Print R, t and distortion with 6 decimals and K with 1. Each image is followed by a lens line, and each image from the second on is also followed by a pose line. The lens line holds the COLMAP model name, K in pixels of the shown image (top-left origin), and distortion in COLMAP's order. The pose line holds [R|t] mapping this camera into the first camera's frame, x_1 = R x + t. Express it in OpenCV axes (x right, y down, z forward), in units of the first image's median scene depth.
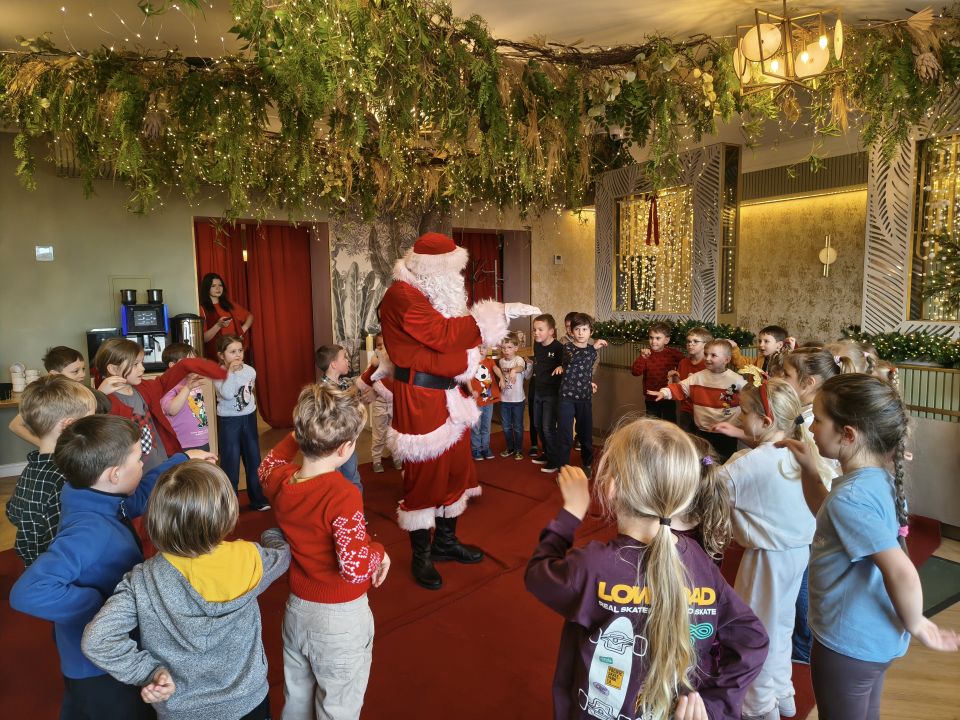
lens RADIAL K [[673.9, 0, 479.4], [0, 673.9, 348.5], [0, 0, 1]] dist [0.014607, -0.001448]
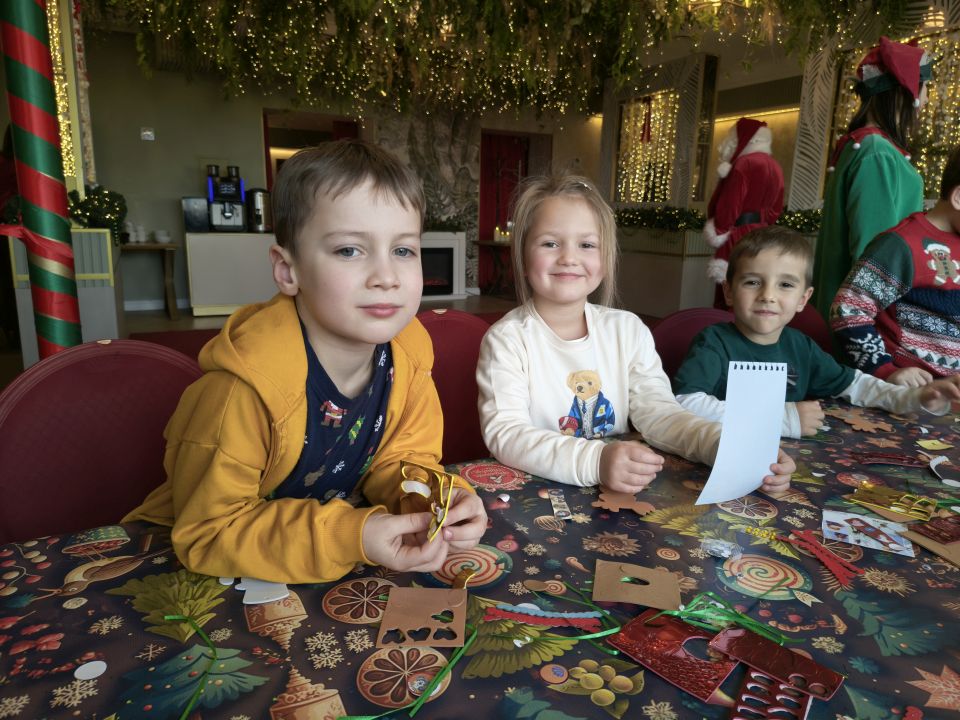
lens RADIAL K [[667.5, 0, 478.7], [0, 667.5, 352.2], [0, 0, 1]] dist [0.028551, -0.041522]
pose [[0.996868, 0.049542, -0.061644, 0.066638], [-0.041655, 0.991504, 0.123230, 0.086660], [0.067225, -0.120276, 0.990462, -0.246285]]
